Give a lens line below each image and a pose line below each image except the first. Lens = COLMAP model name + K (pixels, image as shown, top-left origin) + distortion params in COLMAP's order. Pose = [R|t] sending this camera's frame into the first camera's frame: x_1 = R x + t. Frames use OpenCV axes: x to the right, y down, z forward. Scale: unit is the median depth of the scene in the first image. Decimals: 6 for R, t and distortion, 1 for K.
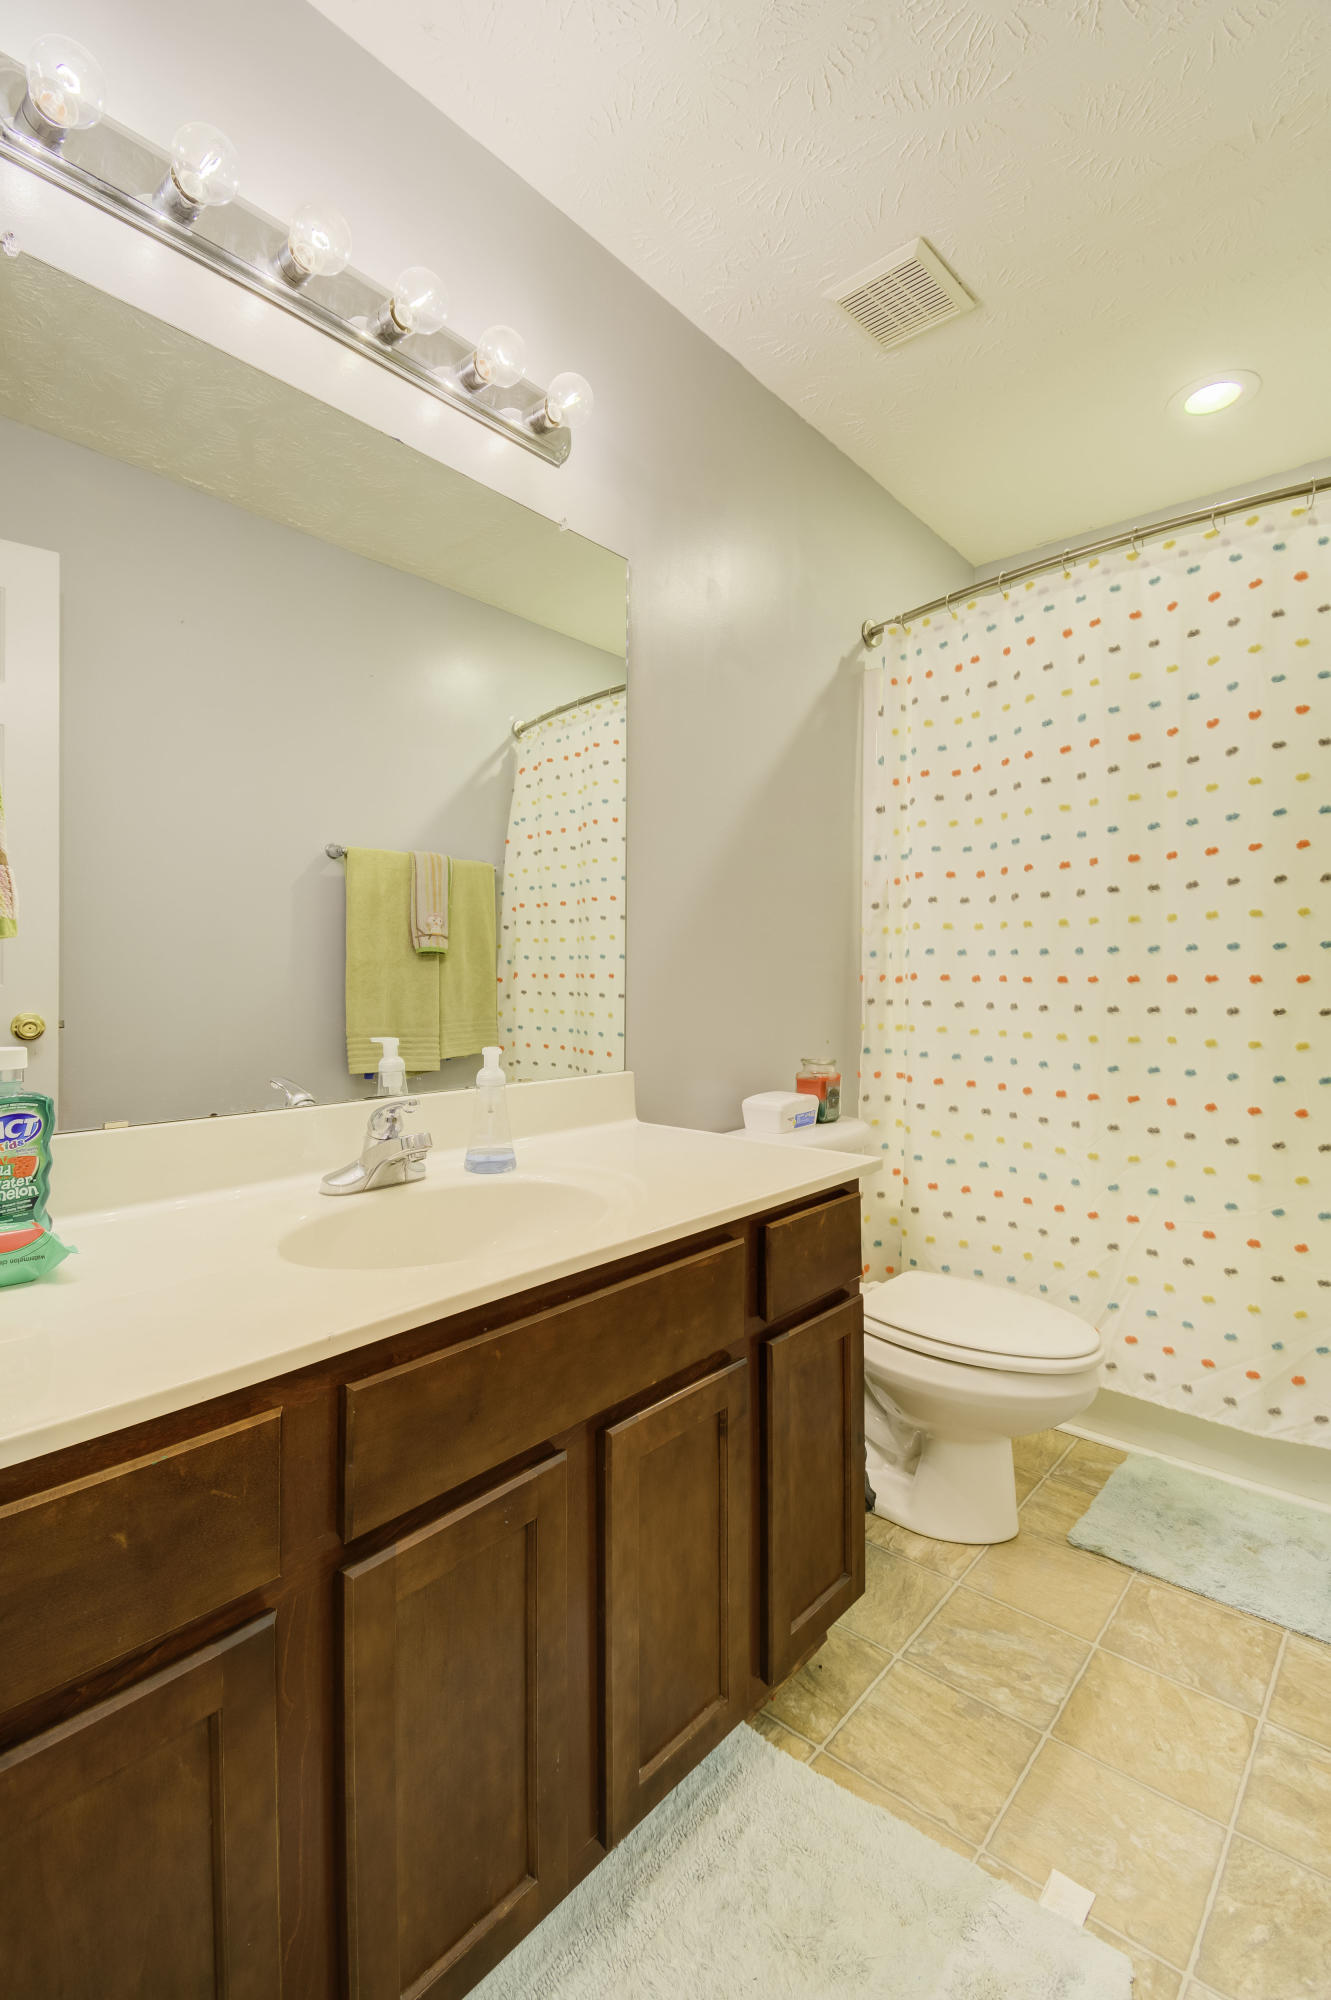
lens RADIAL K [[889.6, 0, 666.5], [0, 889.6, 976.0], [0, 0, 1]] dist [0.027345, -0.025530]
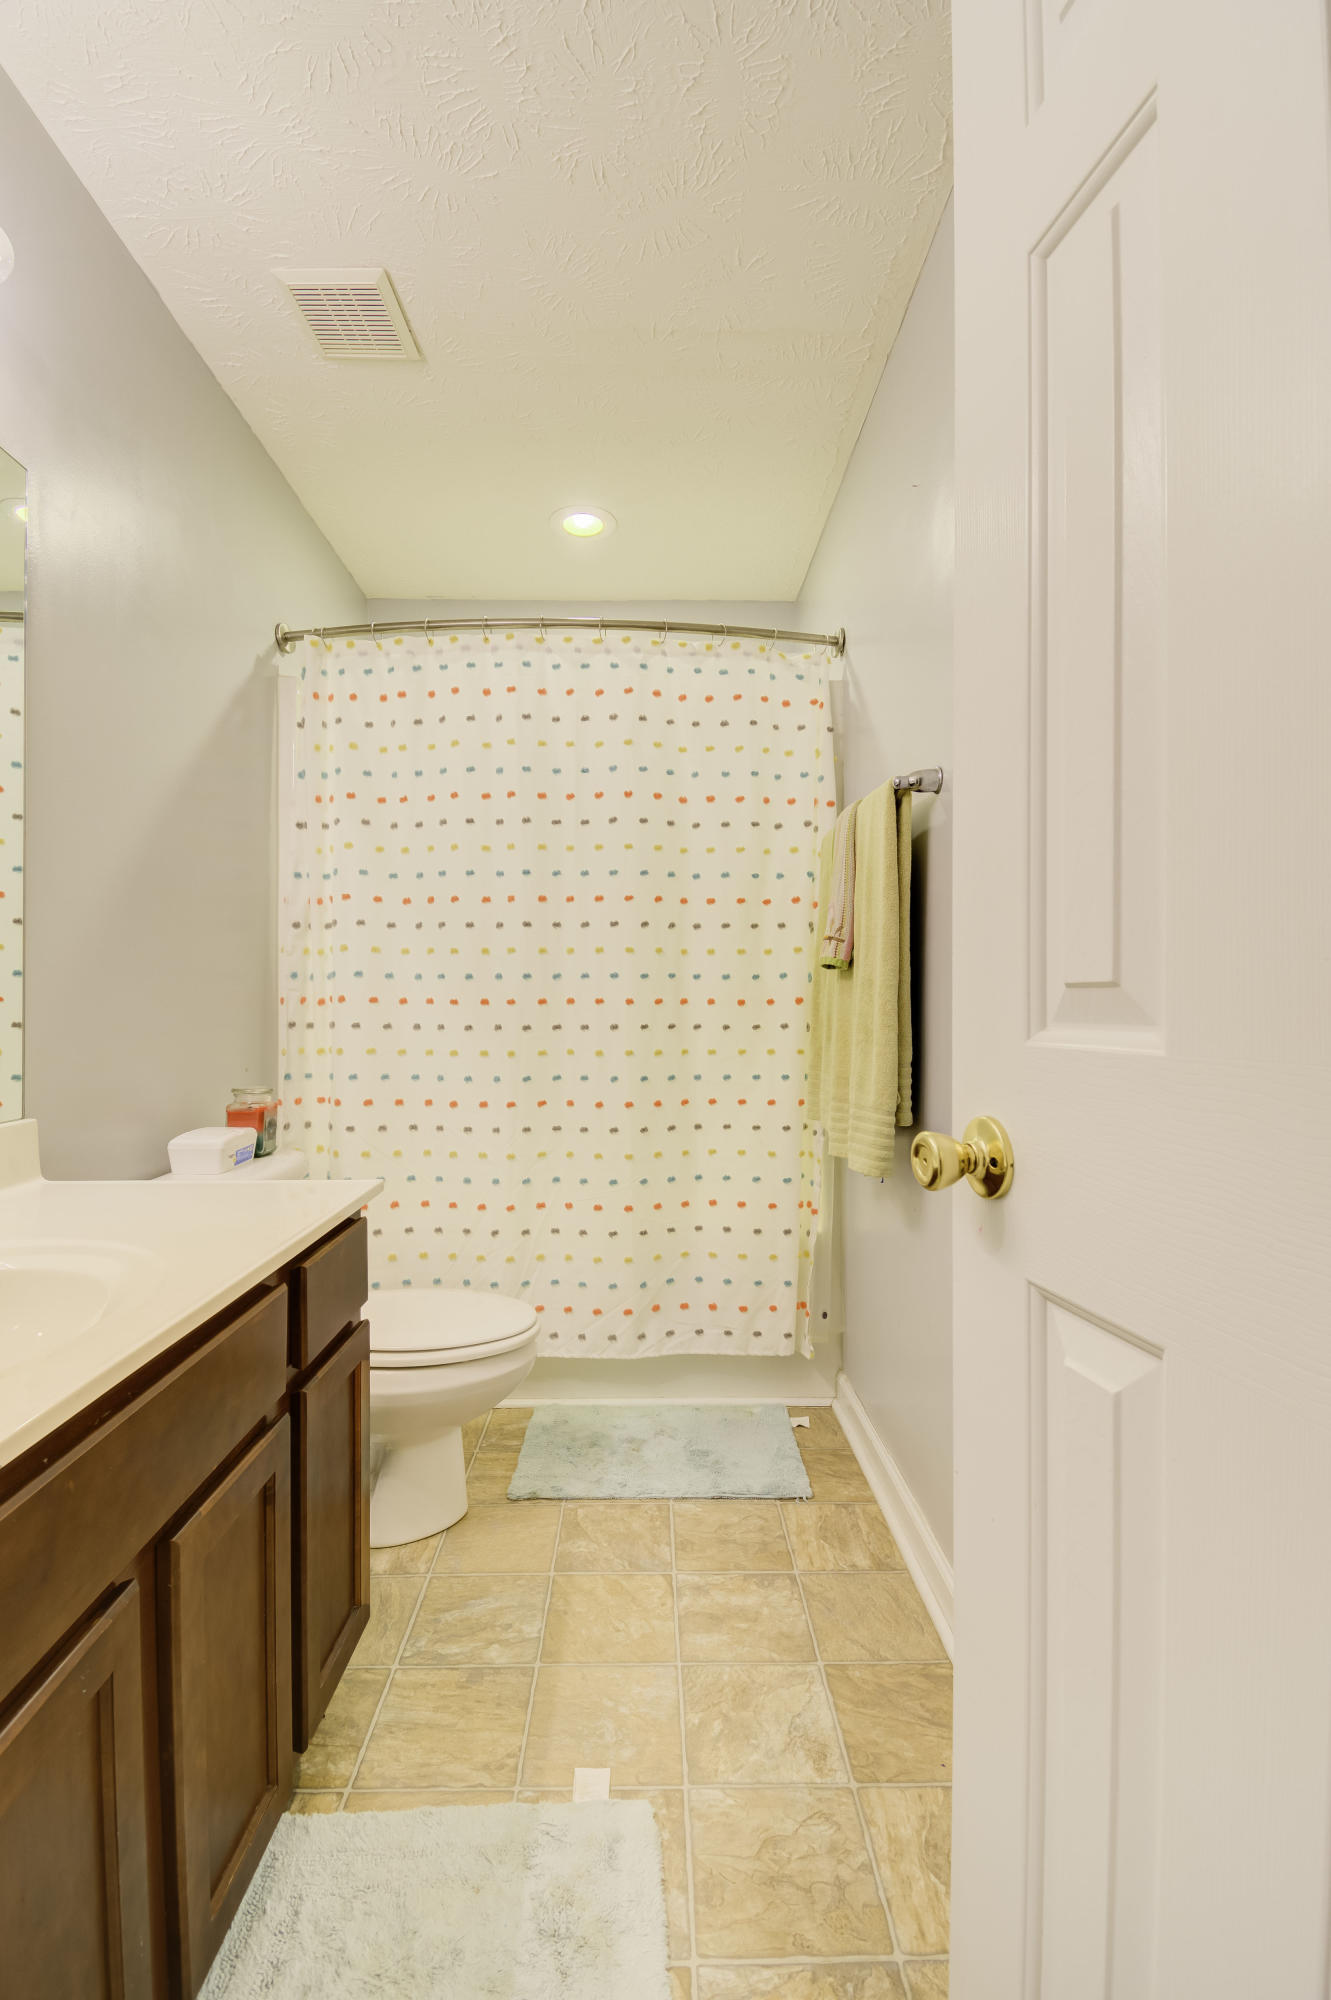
lens RADIAL K [[882.0, 0, 665.5], [0, 882.0, 1000.0], [0, 0, 1]] dist [0.033326, -0.029038]
pose [[0.736786, 0.000211, 0.676126, -0.143111], [-0.002180, 0.999995, 0.002063, -0.001211], [-0.676123, -0.002994, 0.736783, 0.034722]]
